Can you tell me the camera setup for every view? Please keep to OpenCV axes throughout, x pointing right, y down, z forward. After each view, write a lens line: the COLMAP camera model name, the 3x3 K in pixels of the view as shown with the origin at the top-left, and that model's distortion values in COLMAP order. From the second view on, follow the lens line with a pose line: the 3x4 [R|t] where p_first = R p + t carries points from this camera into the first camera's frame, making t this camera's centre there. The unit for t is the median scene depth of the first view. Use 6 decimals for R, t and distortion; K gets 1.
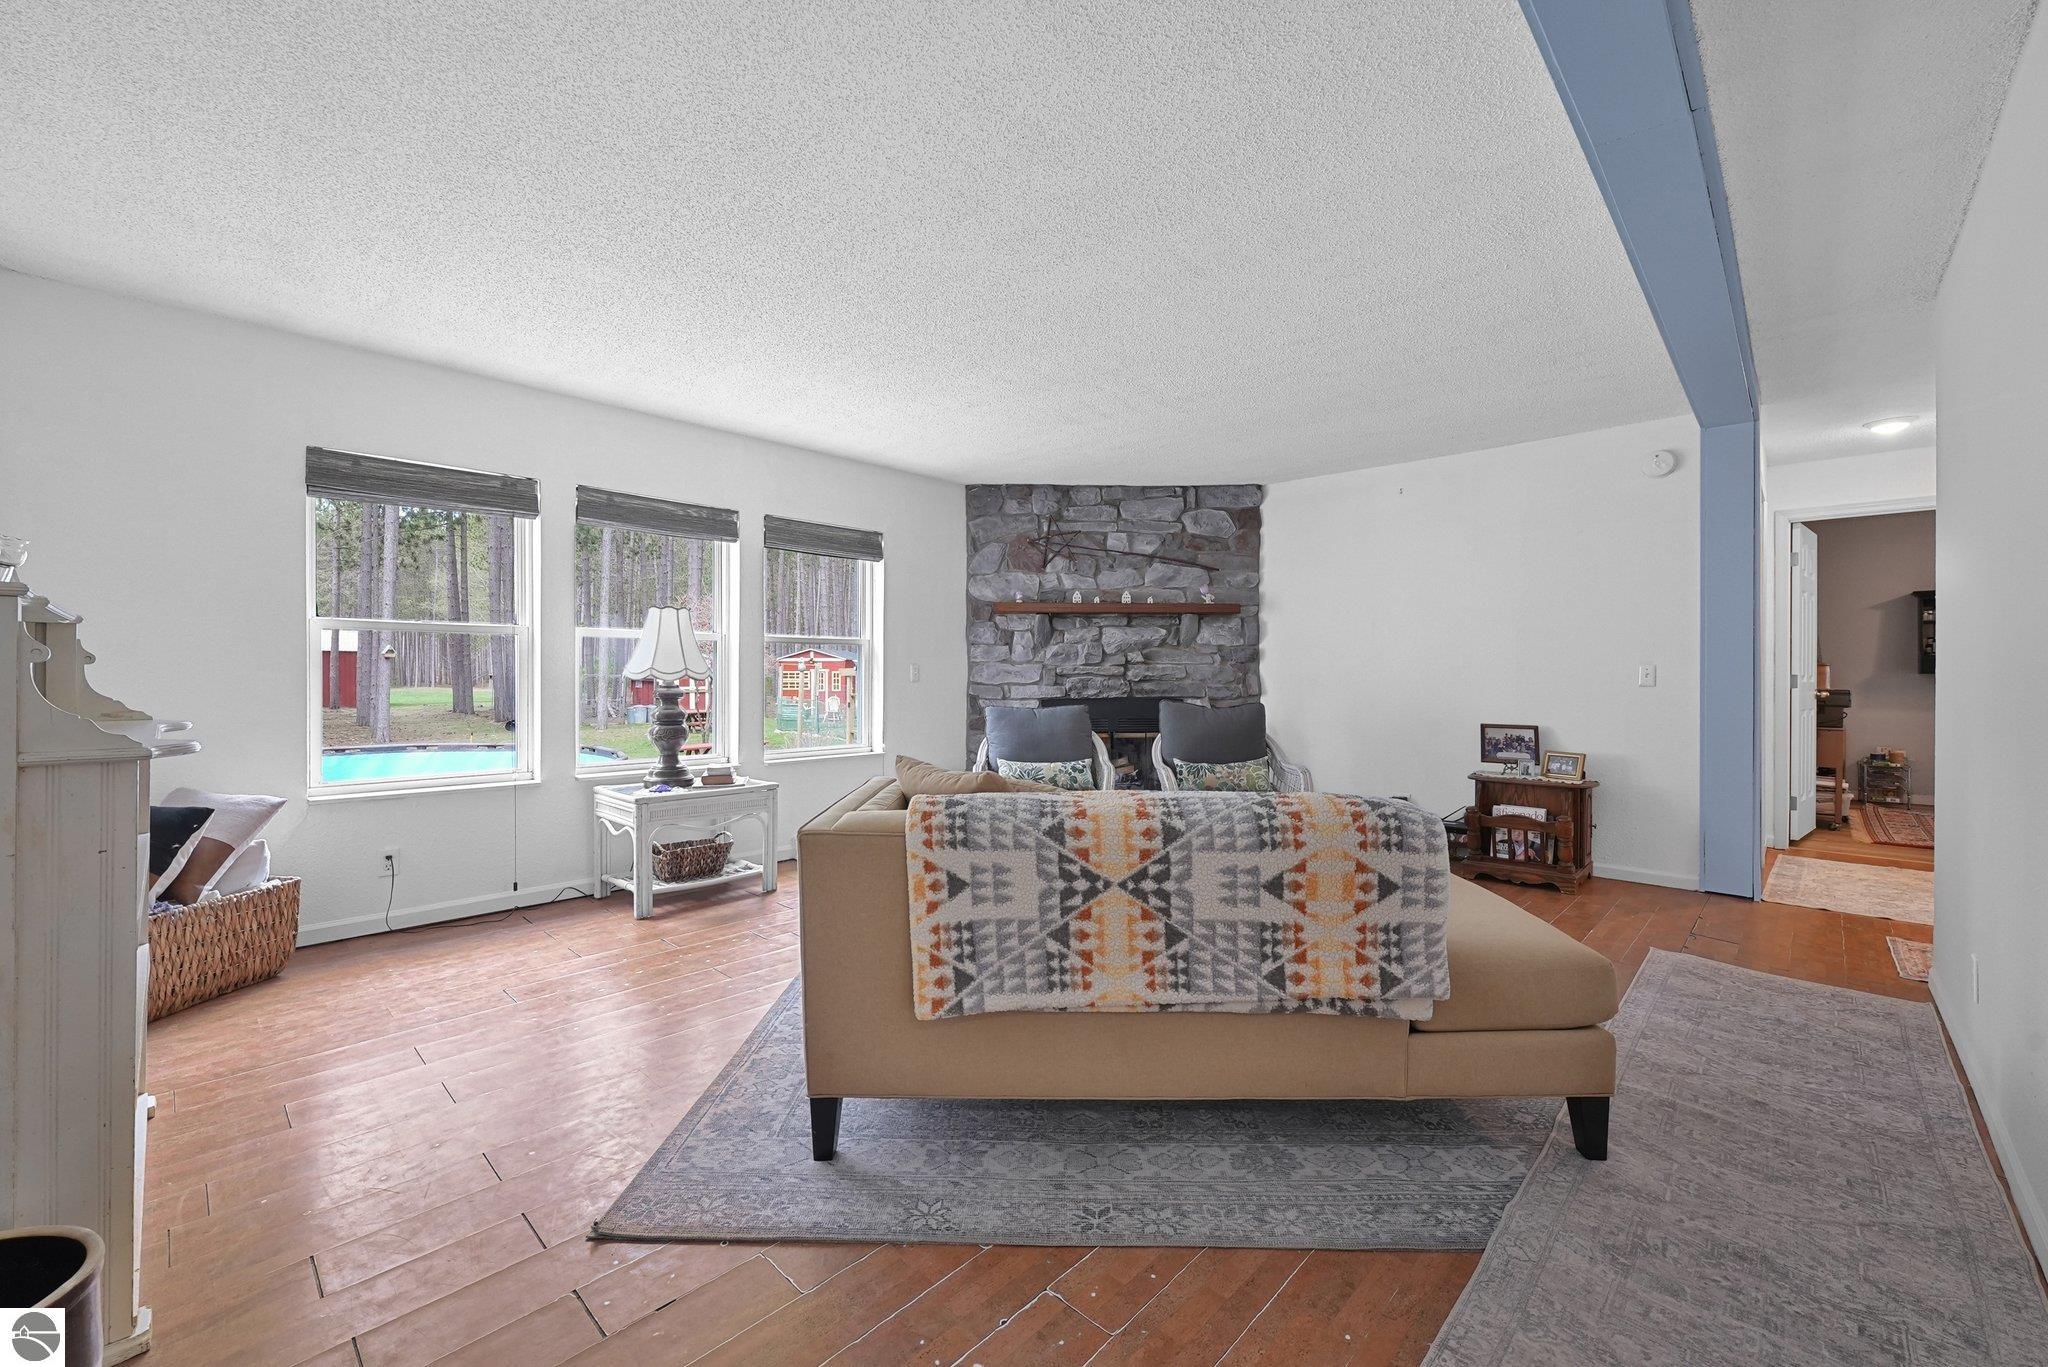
lens RADIAL K [[823.0, 0, 1025.4], [0, 823.0, 677.8], [0, 0, 1]] dist [-0.000956, -0.000235]
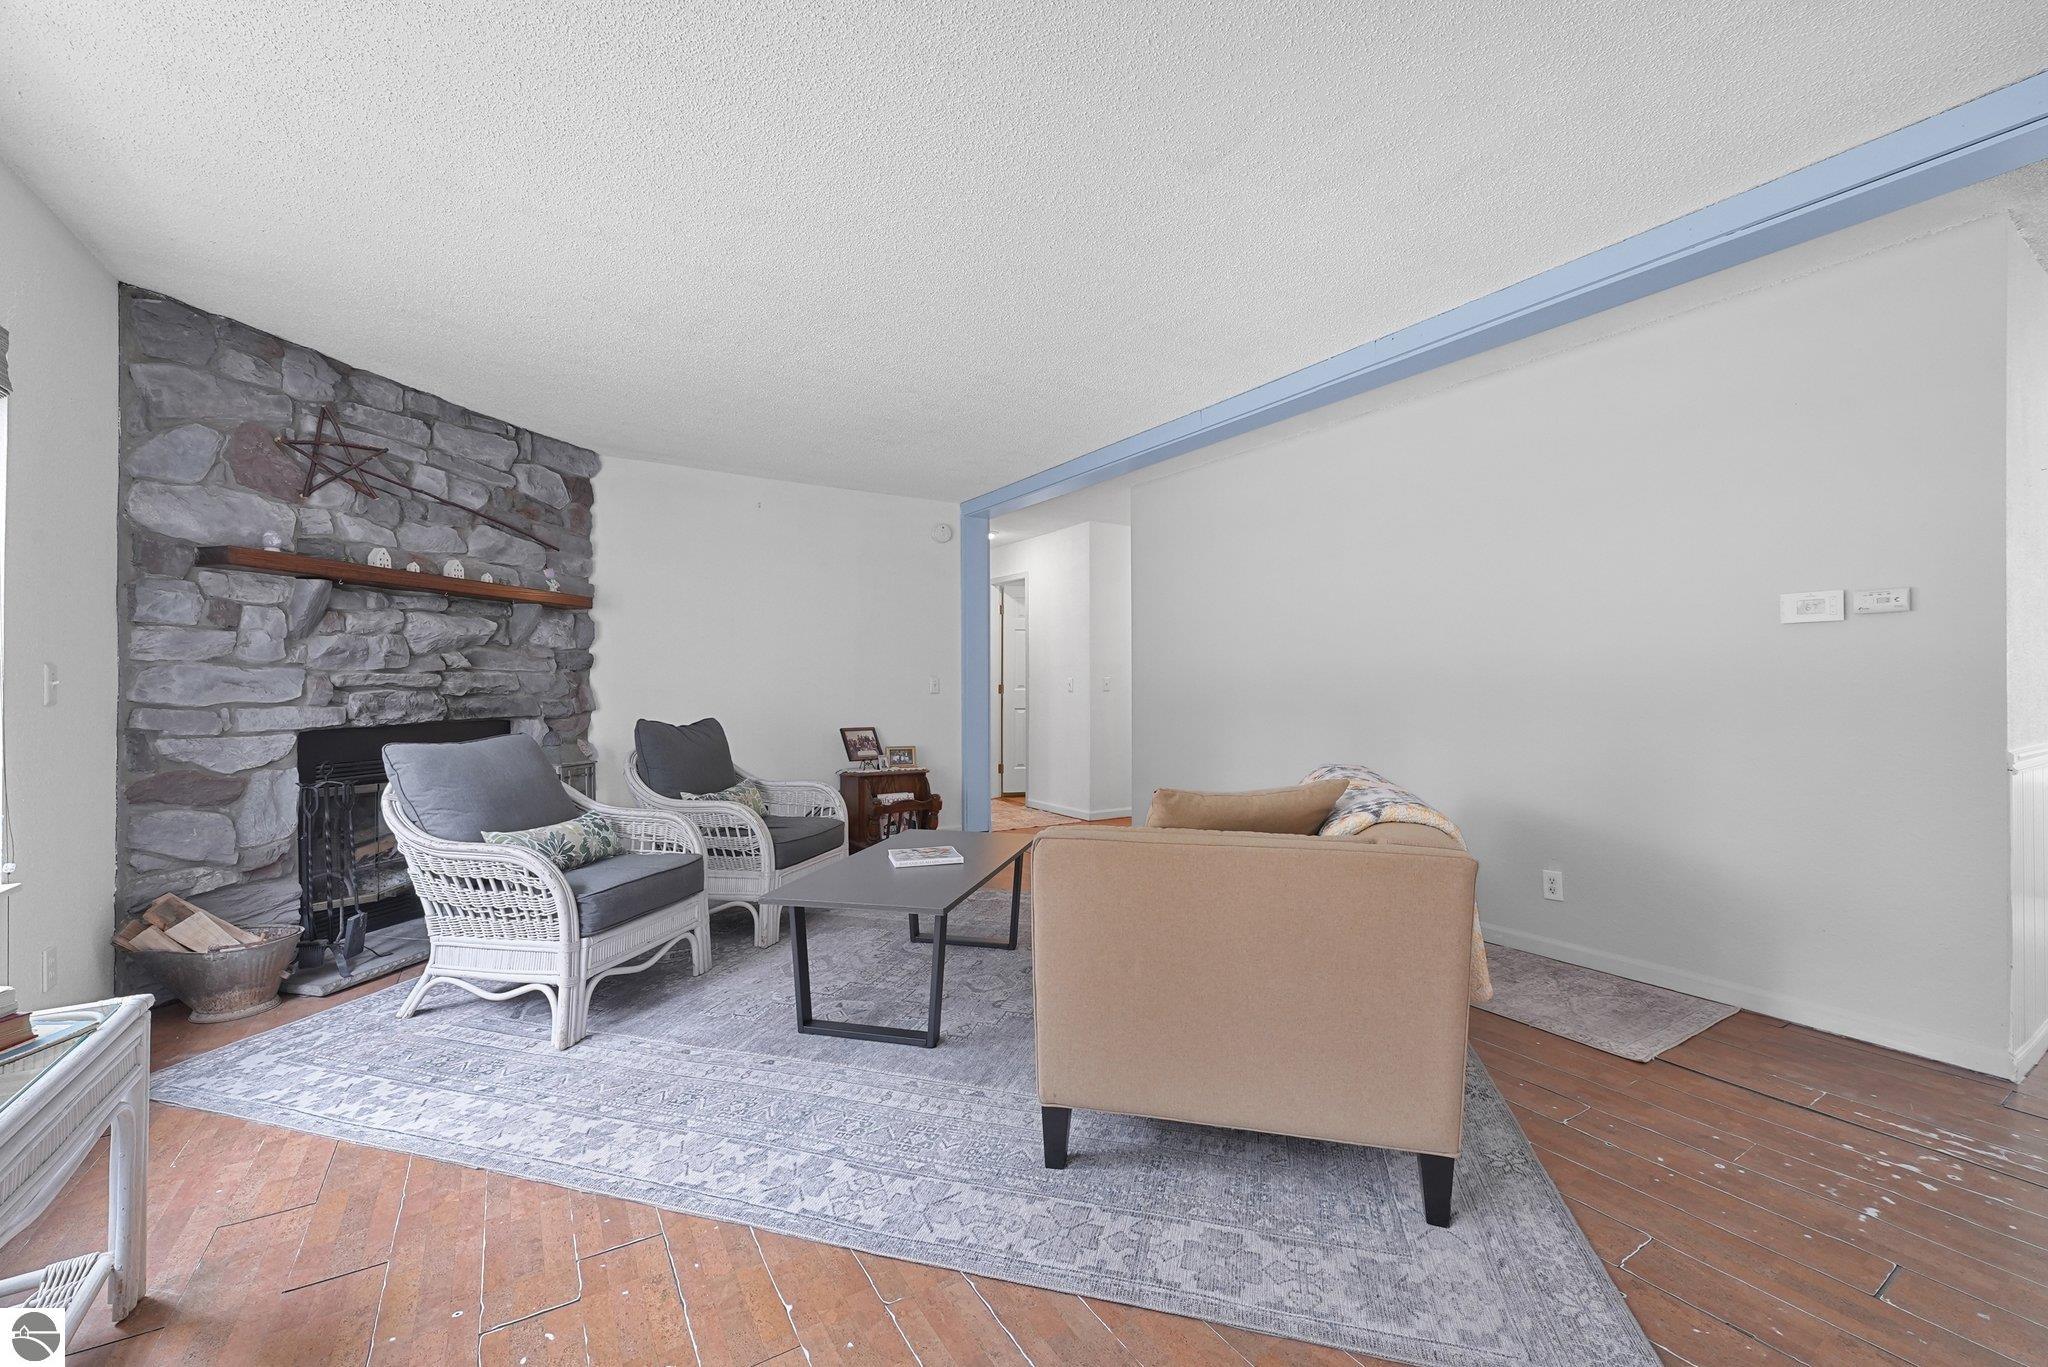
lens RADIAL K [[823.0, 0, 1025.6], [0, 823.0, 679.3], [0, 0, 1]] dist [-0.000956, -0.000235]
pose [[0.241150, 0.005510, 0.970472, -0.401997], [0.008042, 0.999938, -0.007675, -0.000827], [-0.970455, 0.009655, 0.241090, 0.391901]]
